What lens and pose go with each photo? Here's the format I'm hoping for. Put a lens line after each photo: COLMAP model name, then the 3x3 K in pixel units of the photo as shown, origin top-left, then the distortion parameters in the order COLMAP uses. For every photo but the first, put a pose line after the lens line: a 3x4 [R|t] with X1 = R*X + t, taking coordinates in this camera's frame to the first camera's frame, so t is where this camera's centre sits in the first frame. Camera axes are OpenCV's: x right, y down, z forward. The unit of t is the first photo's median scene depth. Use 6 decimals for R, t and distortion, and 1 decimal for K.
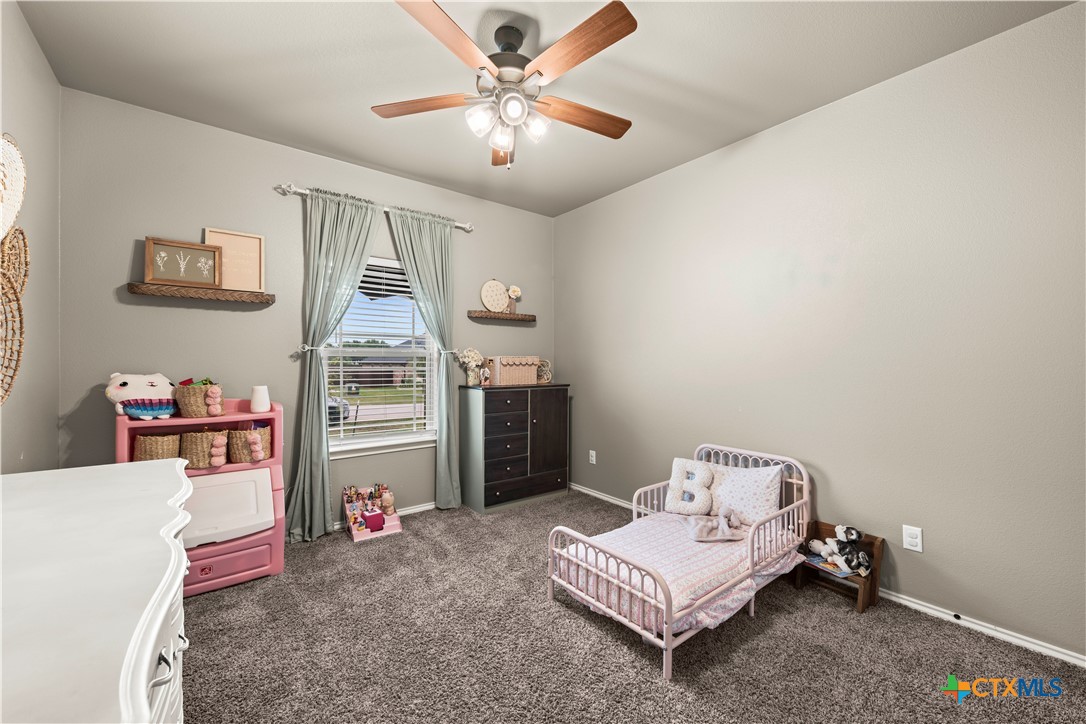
lens RADIAL K [[433.5, 0, 545.7], [0, 433.5, 361.2], [0, 0, 1]] dist [0.002222, -0.000352]
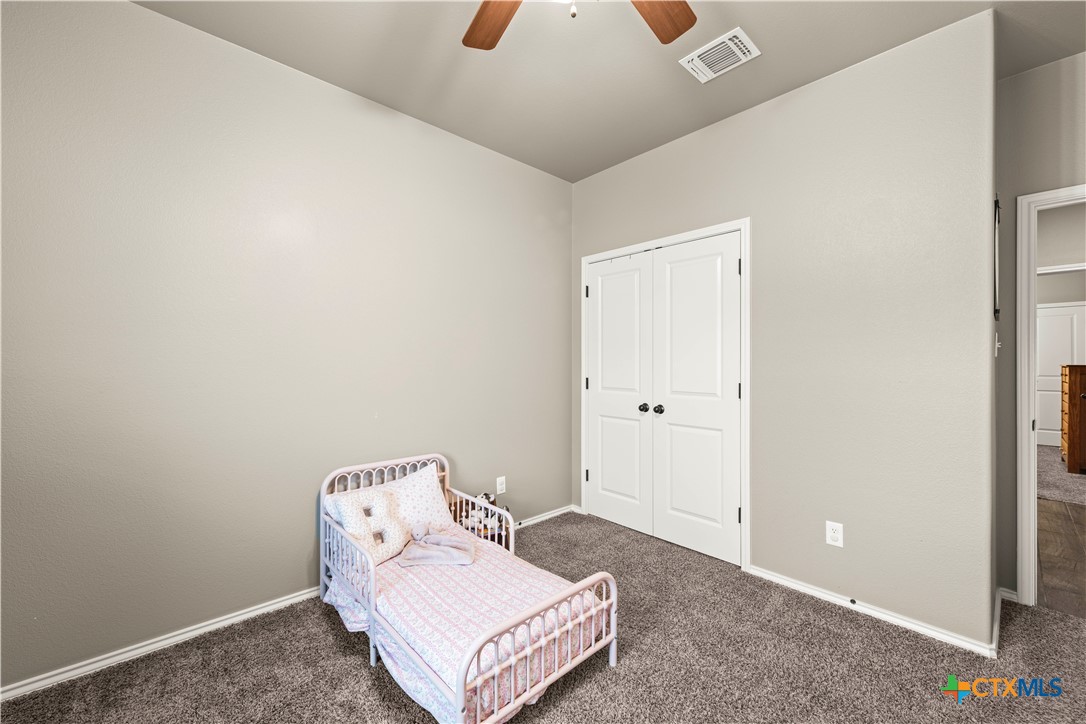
lens RADIAL K [[433.5, 0, 541.8], [0, 433.5, 365.3], [0, 0, 1]] dist [0.002222, -0.000352]
pose [[-0.097961, -0.005166, 0.995177, -0.489431], [-0.006904, 0.999966, 0.004511, 0.005304], [-0.995166, -0.006429, -0.097993, 0.847568]]
